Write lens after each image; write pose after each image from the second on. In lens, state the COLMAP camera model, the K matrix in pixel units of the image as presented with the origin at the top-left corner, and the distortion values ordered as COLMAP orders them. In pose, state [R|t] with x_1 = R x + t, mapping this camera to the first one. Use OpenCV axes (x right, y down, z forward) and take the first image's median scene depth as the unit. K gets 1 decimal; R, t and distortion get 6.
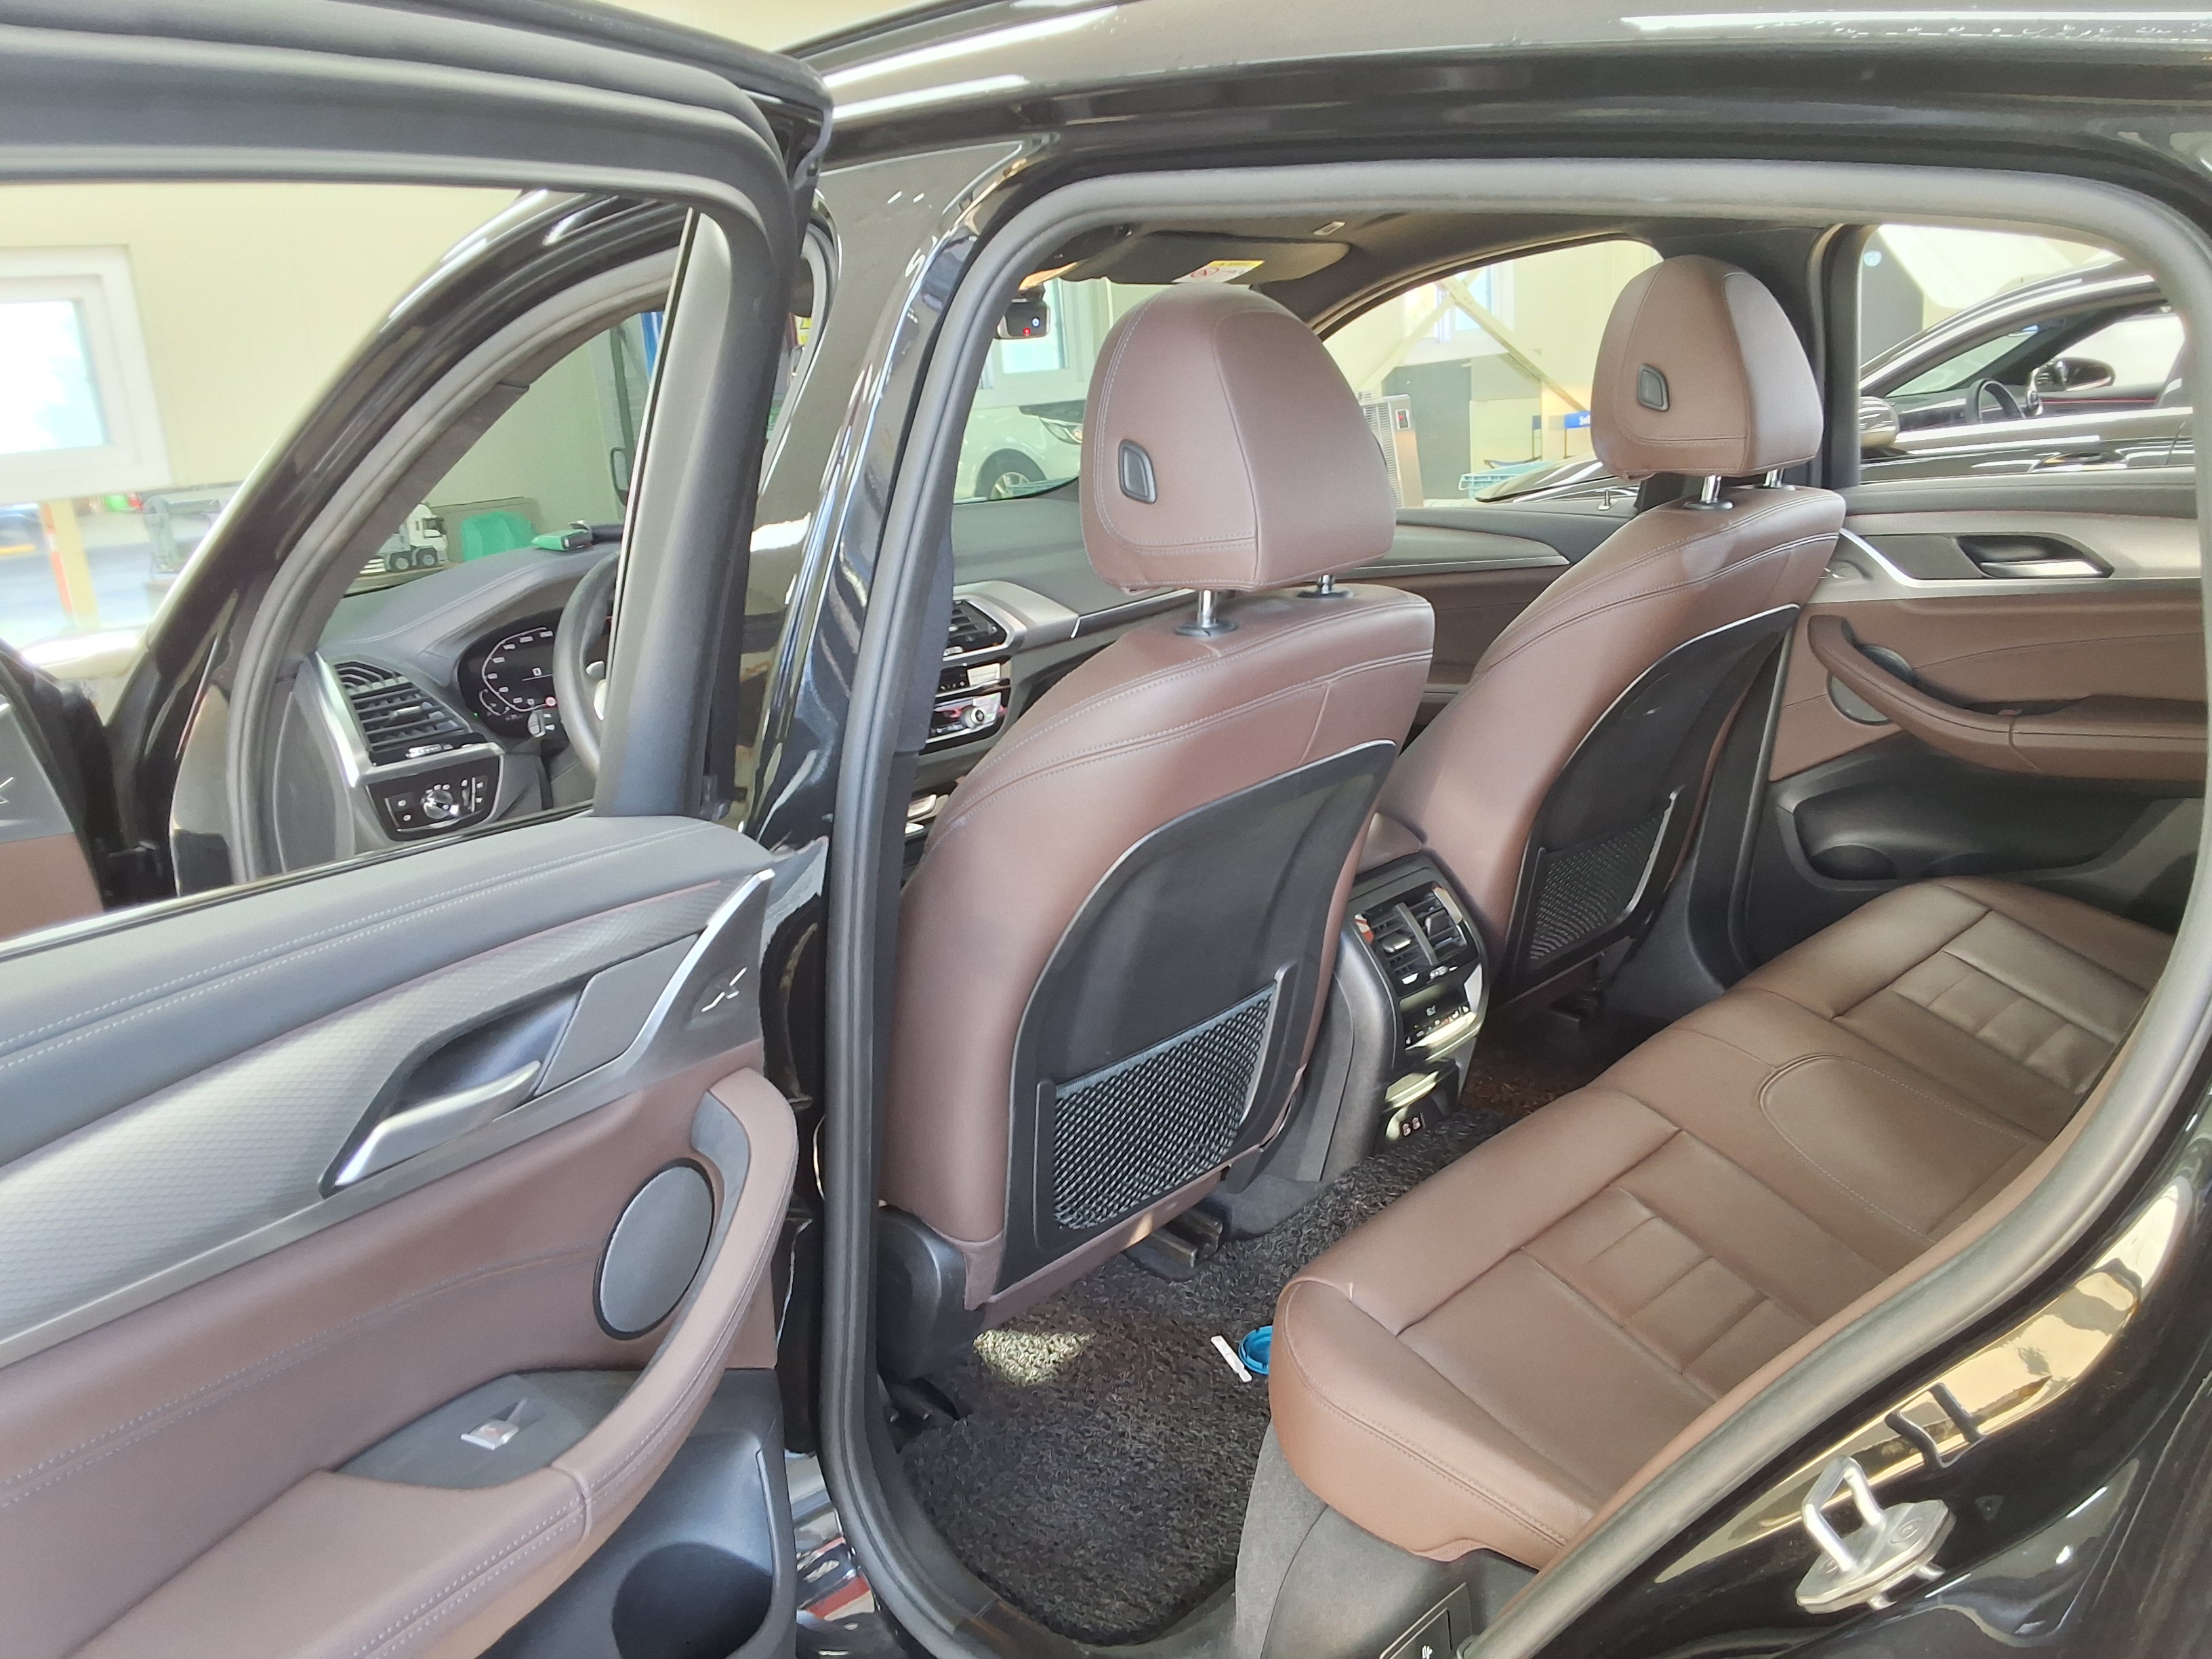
lens RADIAL K [[1740.1, 0, 1107.8], [0, 1740.1, 844.0], [0, 0, 1]] dist [0.069058, -0.077472]
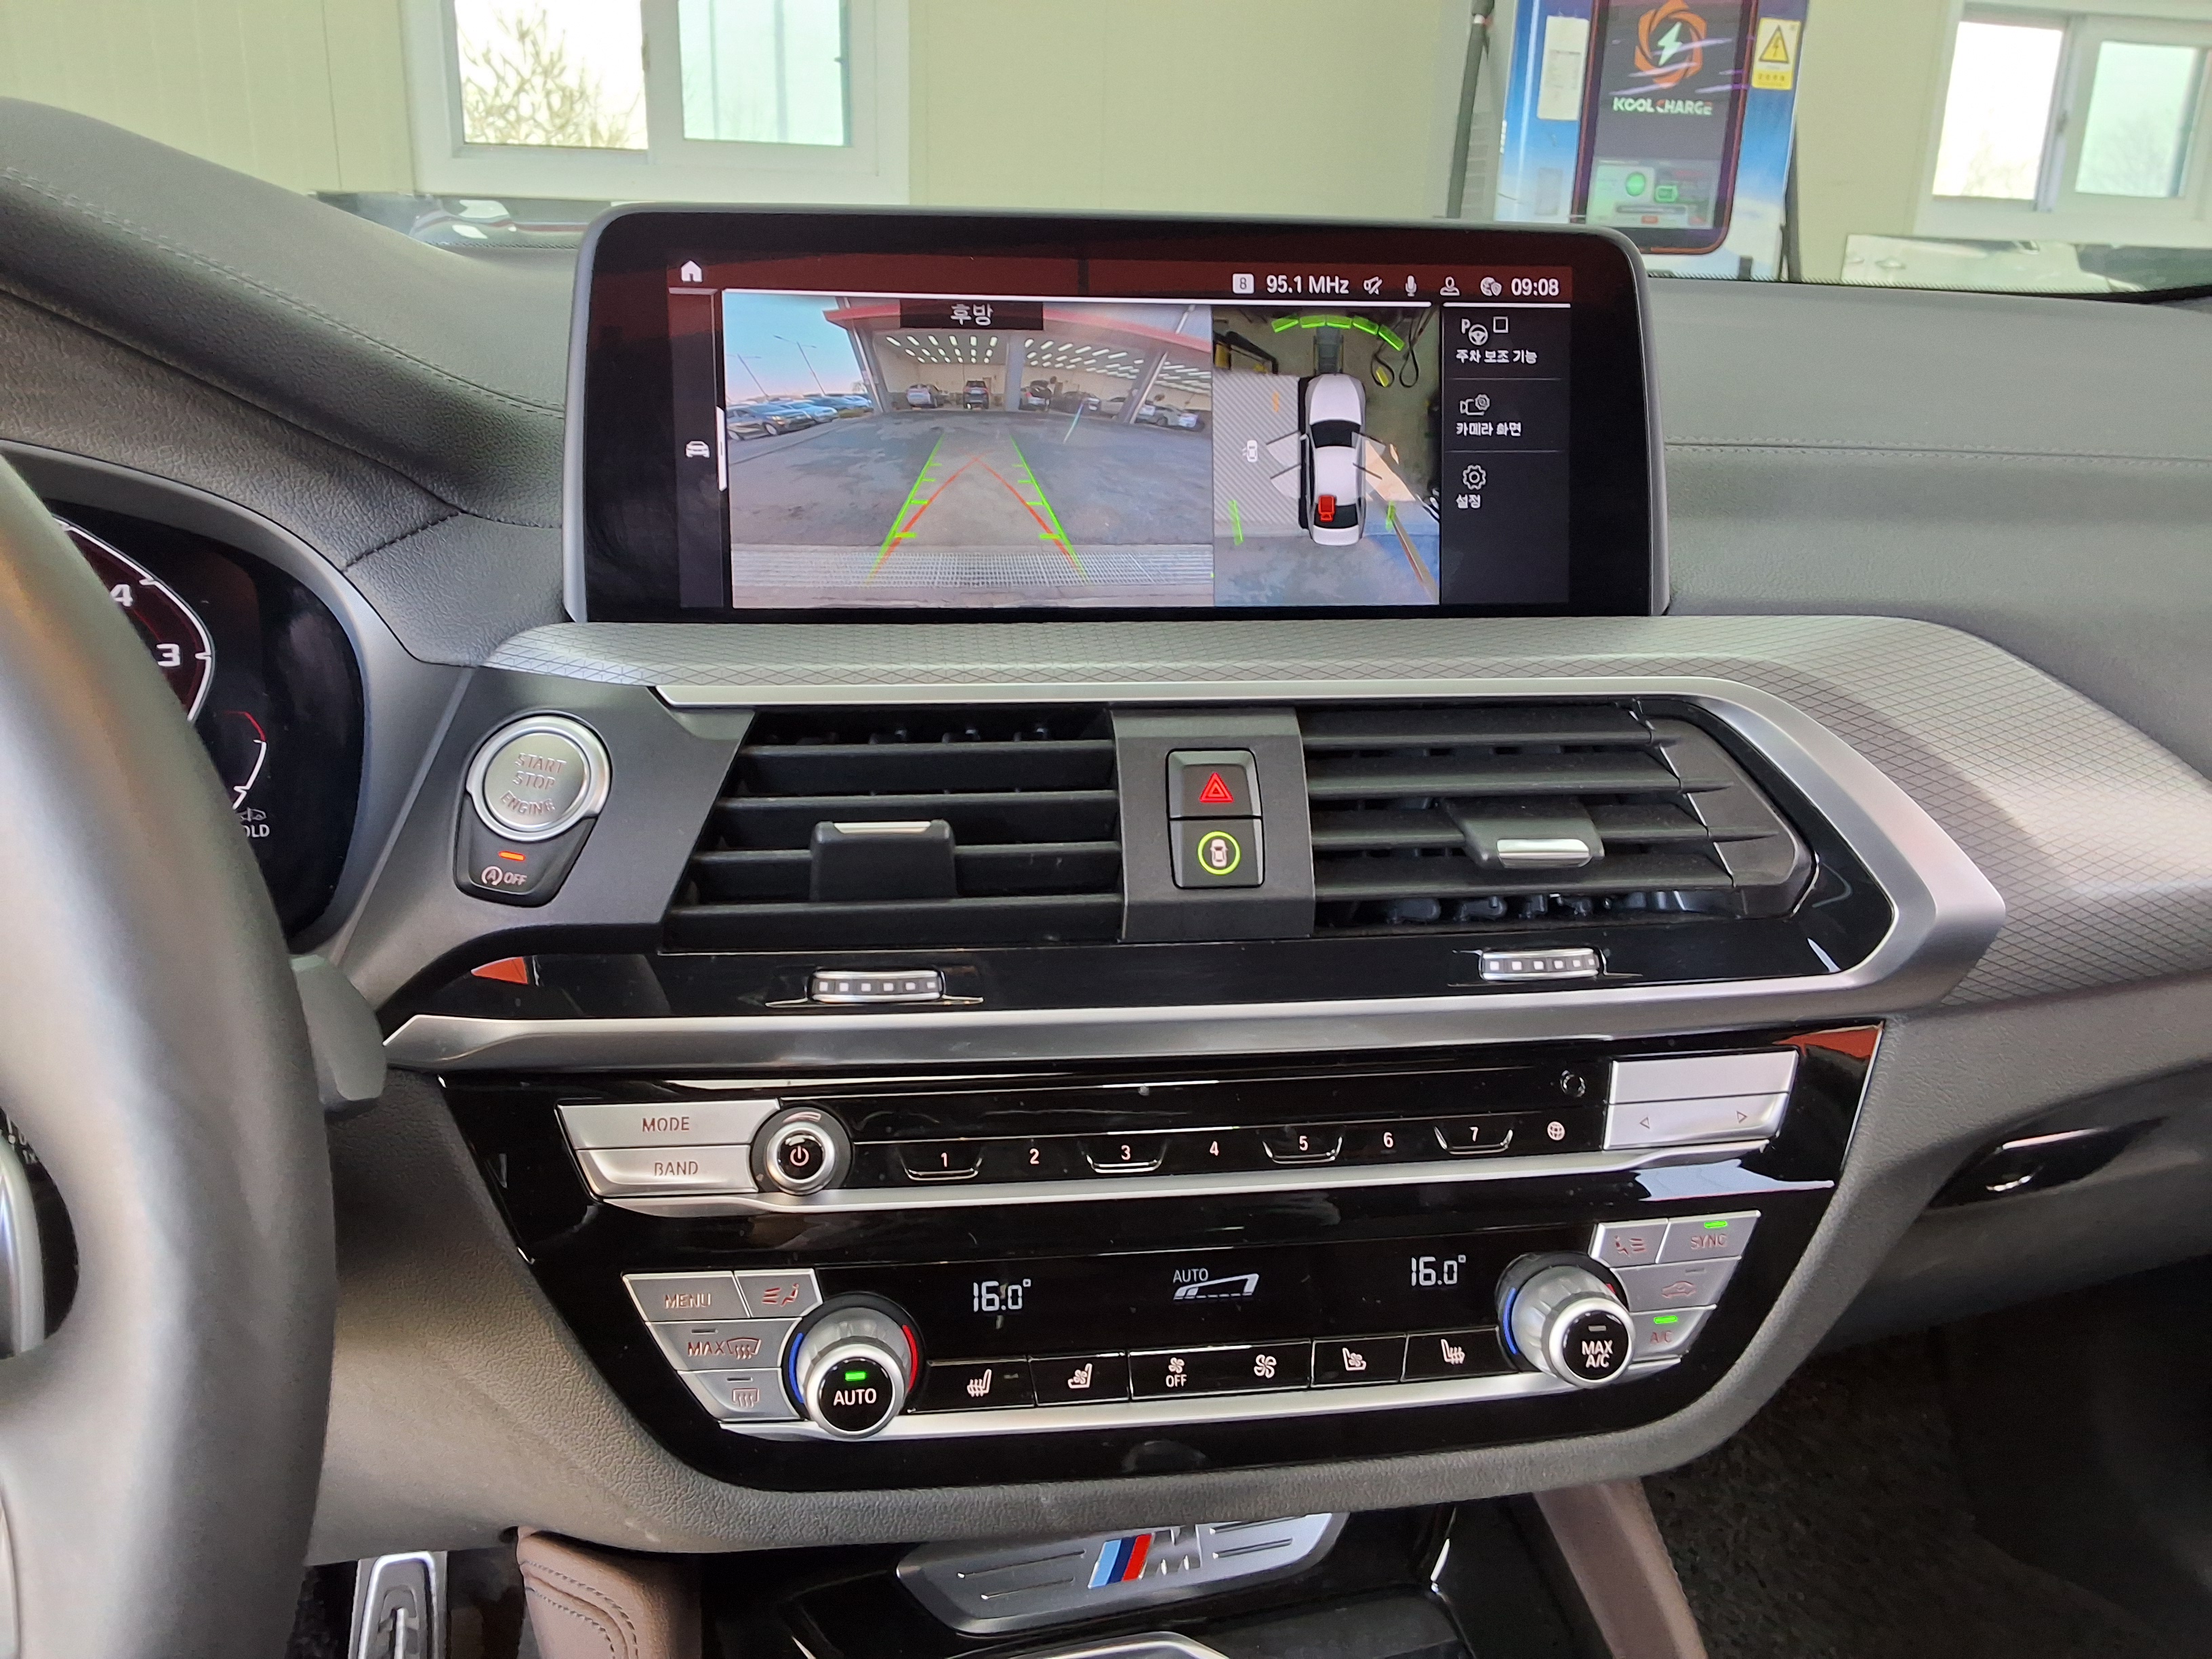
lens RADIAL K [[1740.1, 0, 1107.4], [0, 1740.1, 831.1], [0, 0, 1]] dist [0.069058, -0.077472]
pose [[0.857472, 0.259475, -0.444314, -0.049864], [-0.221958, 0.965589, 0.135542, -0.141227], [0.464195, -0.017604, 0.885558, 0.821039]]
